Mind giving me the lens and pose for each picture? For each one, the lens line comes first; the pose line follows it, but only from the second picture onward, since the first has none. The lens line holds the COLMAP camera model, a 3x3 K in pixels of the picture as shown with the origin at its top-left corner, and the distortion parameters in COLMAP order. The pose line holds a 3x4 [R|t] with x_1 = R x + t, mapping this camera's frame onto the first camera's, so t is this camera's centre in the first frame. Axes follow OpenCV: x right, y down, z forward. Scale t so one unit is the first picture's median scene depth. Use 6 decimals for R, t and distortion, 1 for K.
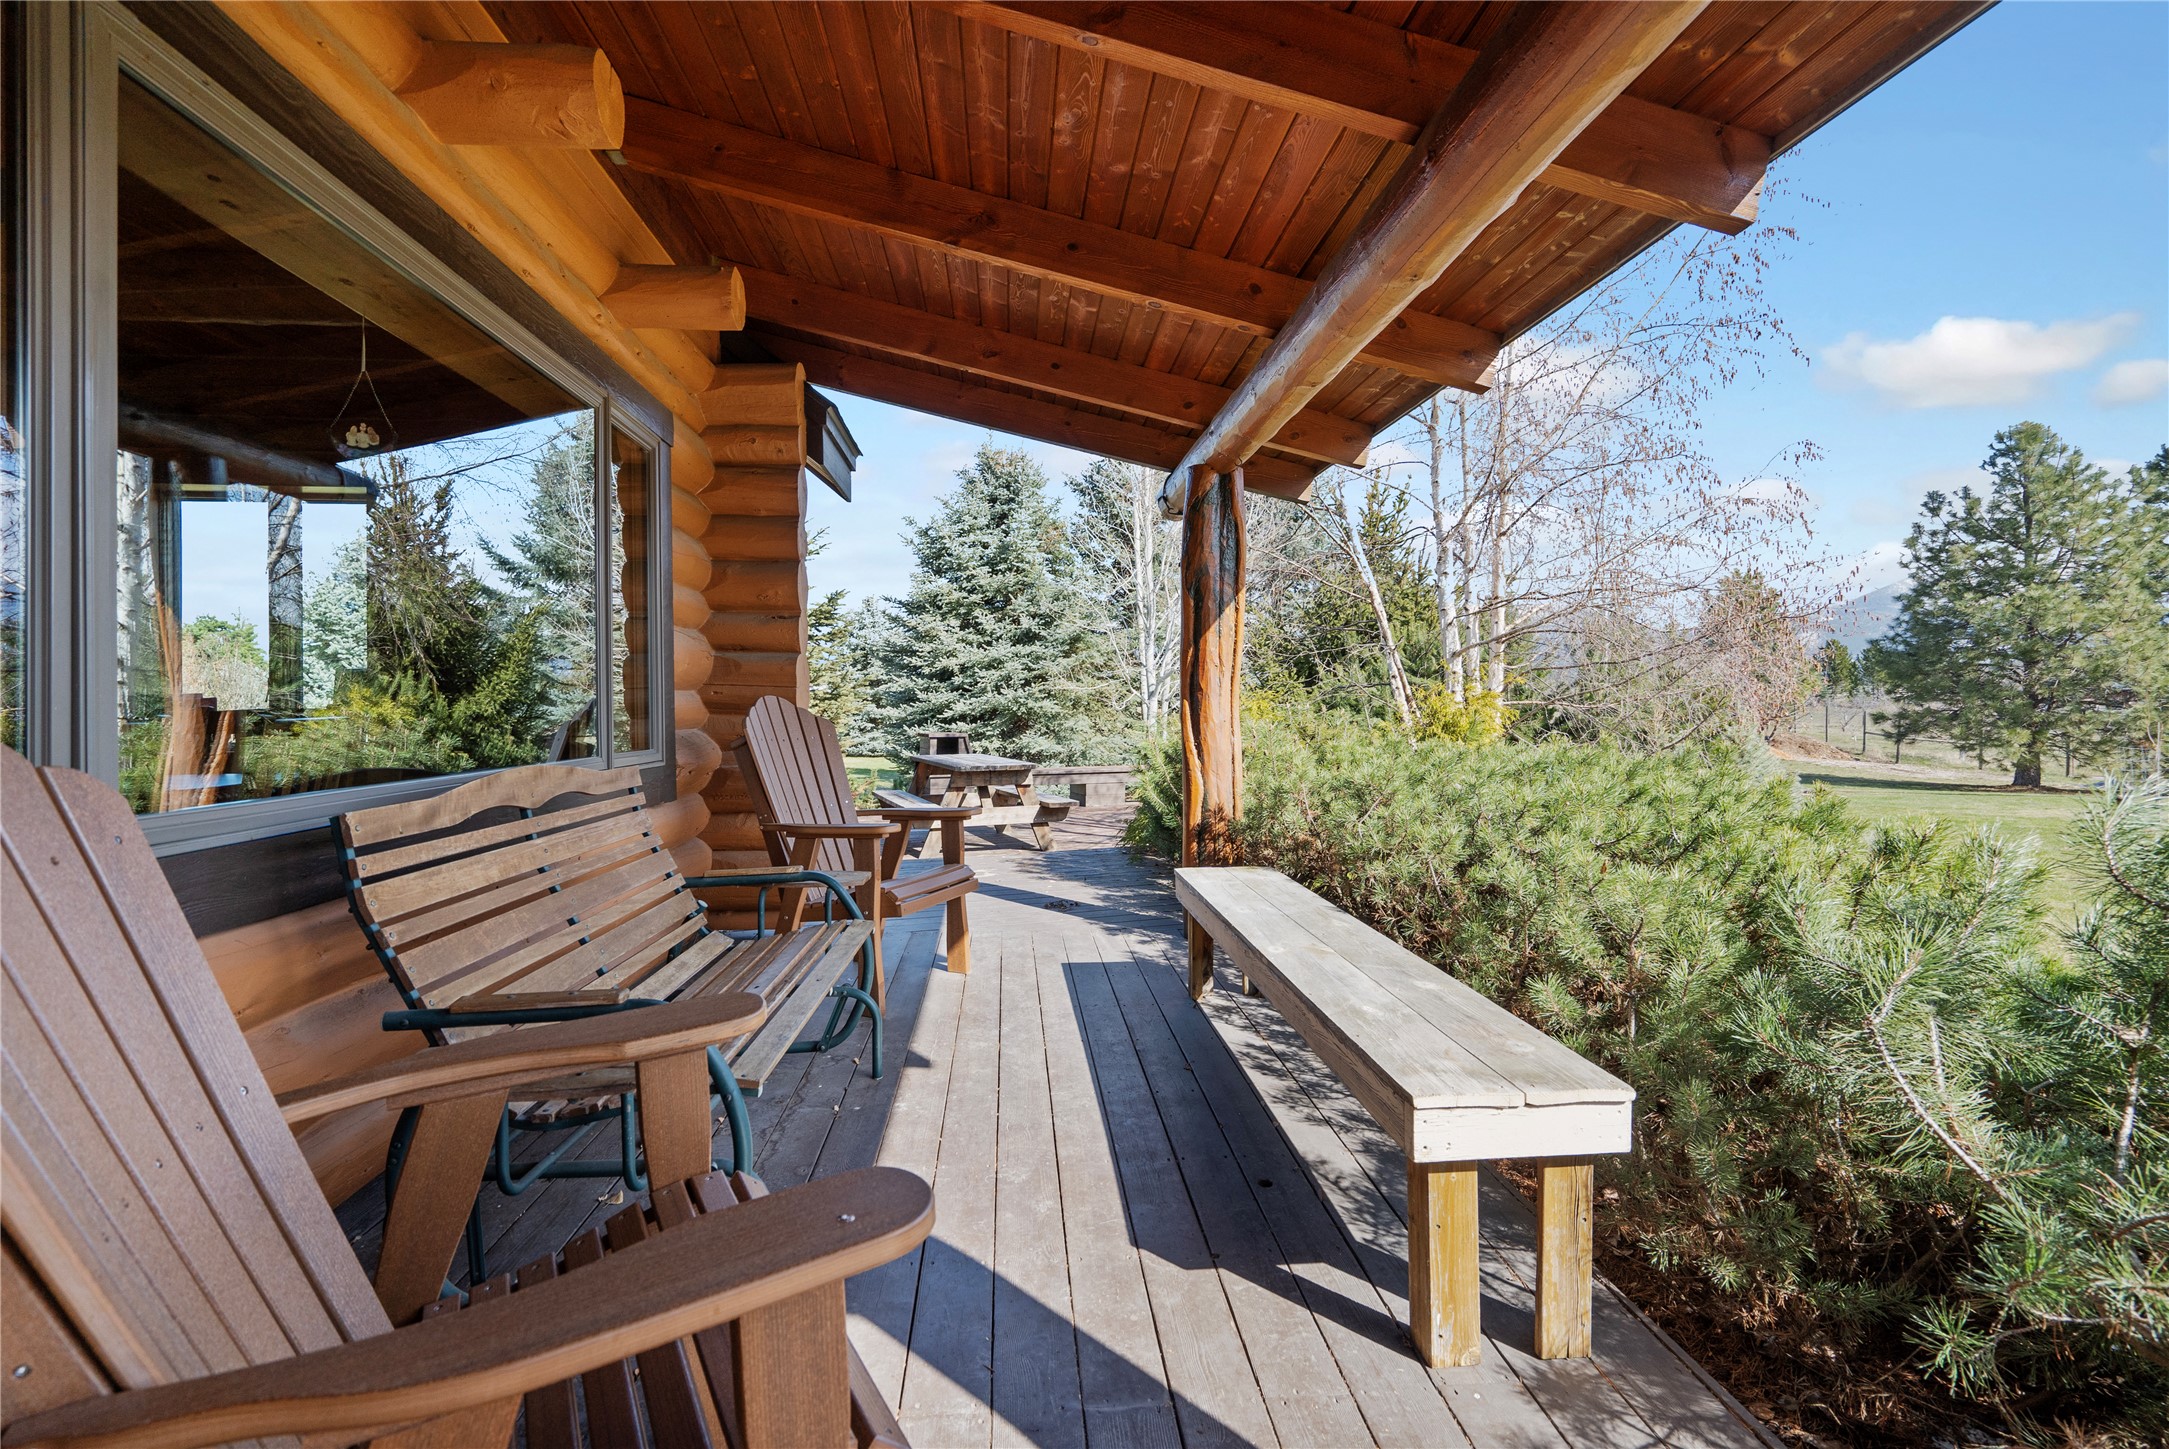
lens RADIAL K [[997.3, 0, 1086.6], [0, 997.3, 718.0], [0, 0, 1]] dist [-0.000928, 0.000944]
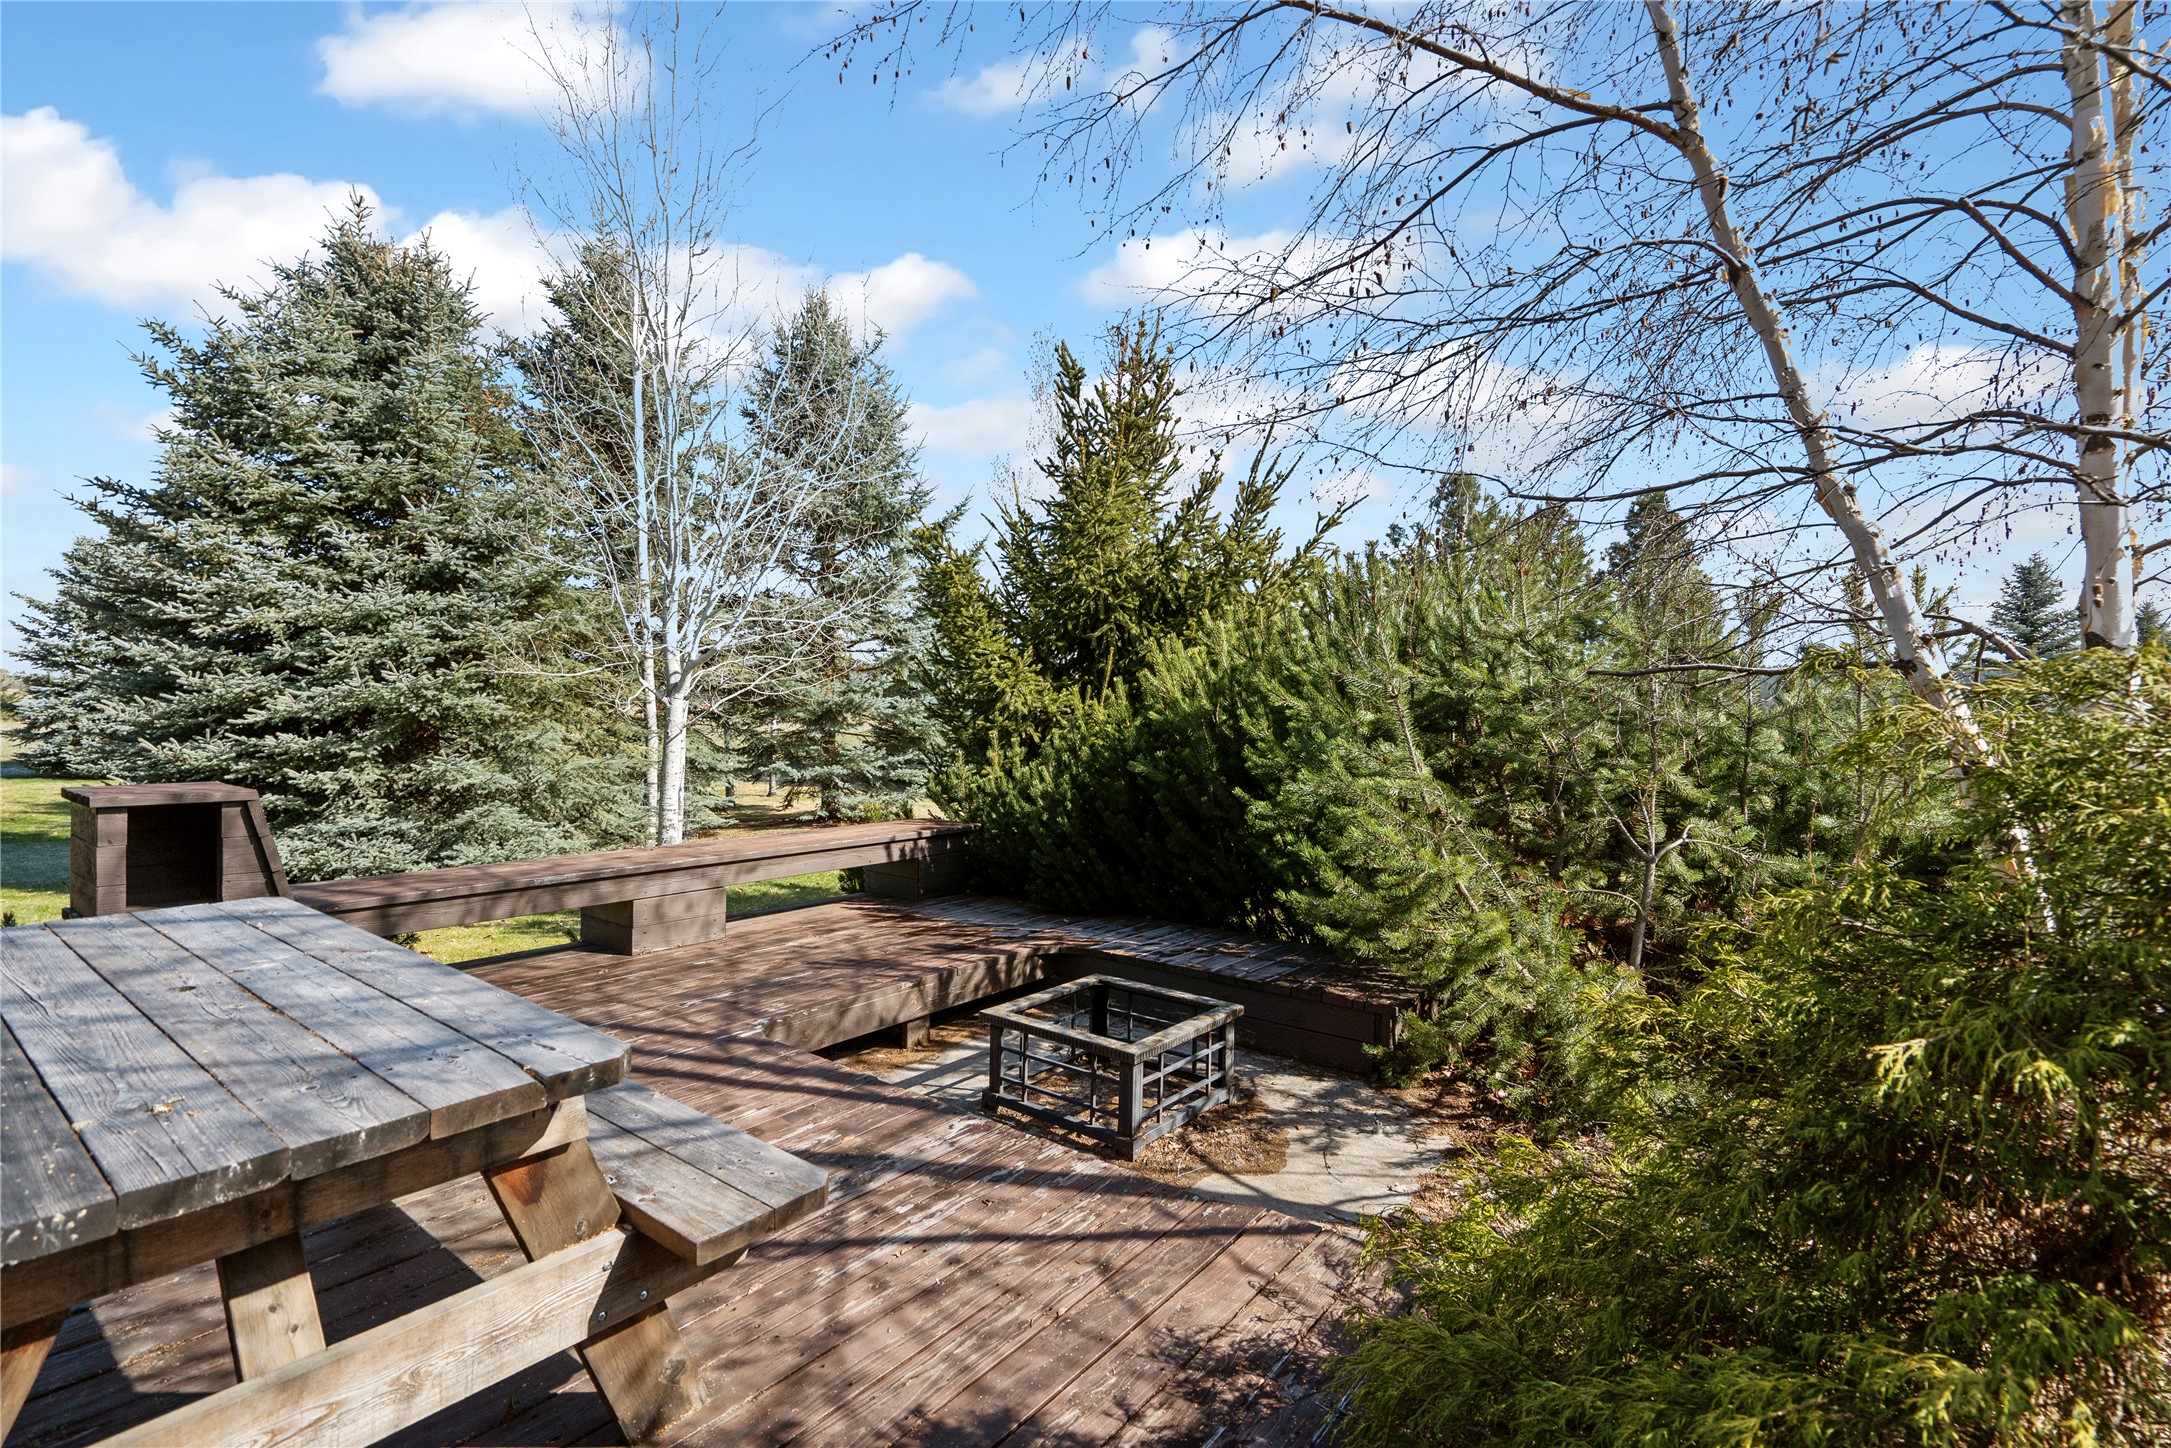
lens RADIAL K [[998.3, 0, 1076.8], [0, 998.3, 732.4], [0, 0, 1]] dist [-0.000928, 0.000944]
pose [[0.865786, 0.002915, 0.500406, -0.030409], [-0.010351, 0.999873, 0.012084, -0.006525], [-0.500307, -0.015642, 0.865707, 0.342841]]
